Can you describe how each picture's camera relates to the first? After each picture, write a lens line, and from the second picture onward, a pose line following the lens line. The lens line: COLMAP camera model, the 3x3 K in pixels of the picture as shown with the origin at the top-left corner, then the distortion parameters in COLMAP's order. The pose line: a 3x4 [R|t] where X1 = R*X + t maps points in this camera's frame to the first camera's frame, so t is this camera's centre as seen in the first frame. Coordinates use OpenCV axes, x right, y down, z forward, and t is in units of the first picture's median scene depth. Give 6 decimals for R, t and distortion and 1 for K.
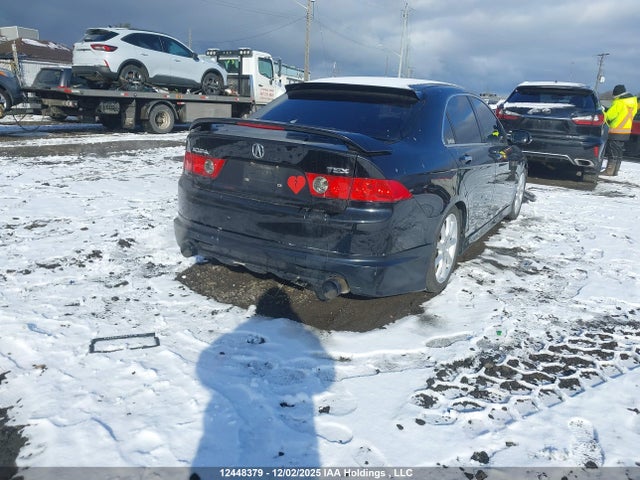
lens RADIAL K [[507.0, 0, 322.7], [0, 507.0, 240.0], [0, 0, 1]] dist [0.005374, 0.003662]
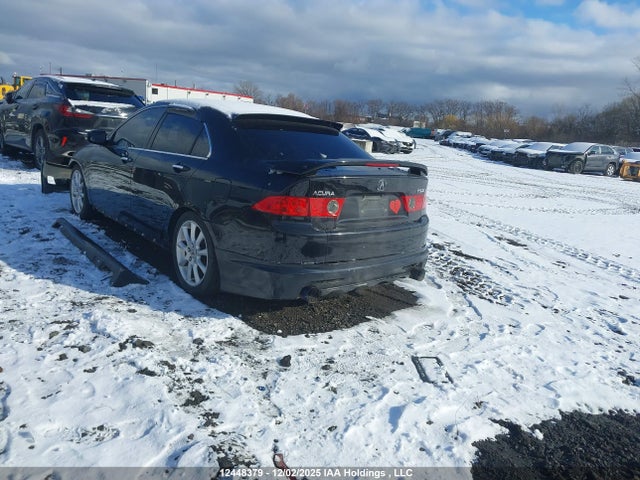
lens RADIAL K [[507.0, 0, 322.7], [0, 507.0, 240.0], [0, 0, 1]] dist [0.005374, 0.003662]
pose [[0.303763, -0.237052, 0.922786, -1.707757], [0.187238, 0.964518, 0.186137, -0.392585], [-0.934168, 0.116239, 0.337370, 0.966844]]
